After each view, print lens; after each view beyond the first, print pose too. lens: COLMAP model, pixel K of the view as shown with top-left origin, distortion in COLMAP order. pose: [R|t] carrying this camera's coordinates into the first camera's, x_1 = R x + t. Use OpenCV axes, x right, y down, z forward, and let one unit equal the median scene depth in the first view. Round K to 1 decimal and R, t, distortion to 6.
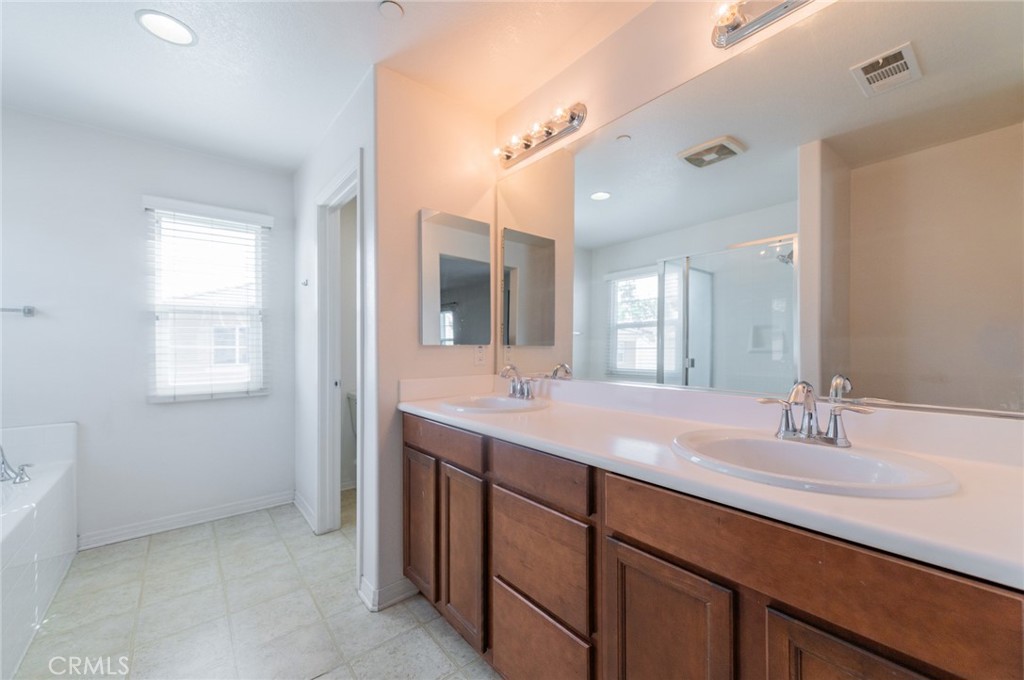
lens RADIAL K [[406.9, 0, 501.4], [0, 406.9, 346.9], [0, 0, 1]] dist [0.013375, -0.003849]
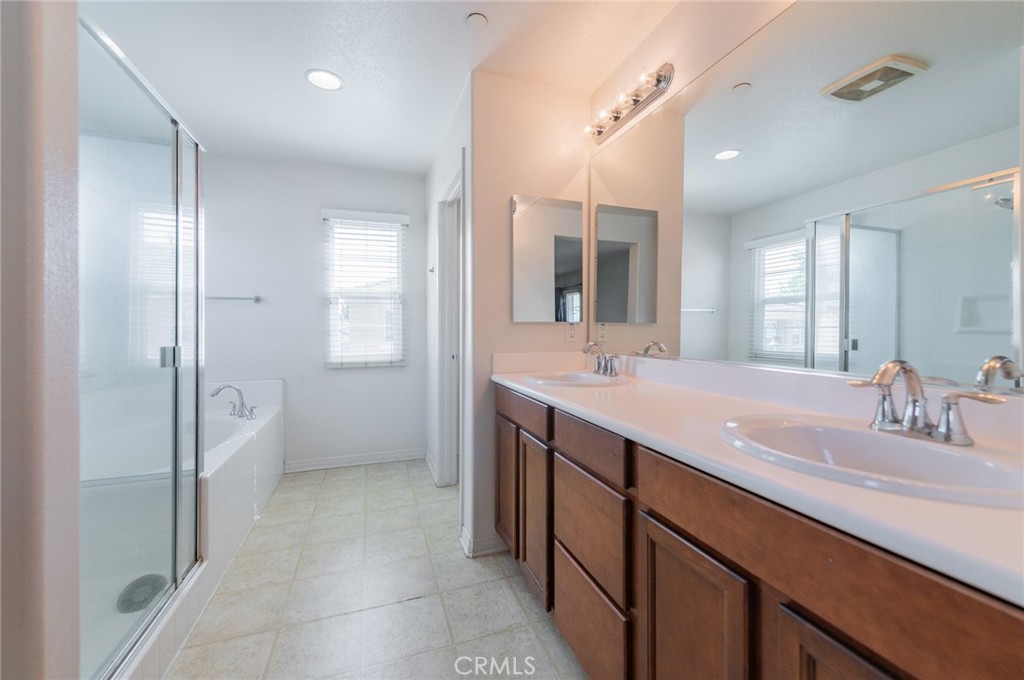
lens RADIAL K [[406.9, 0, 492.0], [0, 406.9, 329.6], [0, 0, 1]] dist [0.013375, -0.003849]
pose [[0.931698, 0.003452, -0.363219, 0.127951], [-0.002072, 0.999989, 0.004190, 0.010588], [0.363229, -0.003151, 0.931694, -0.020736]]
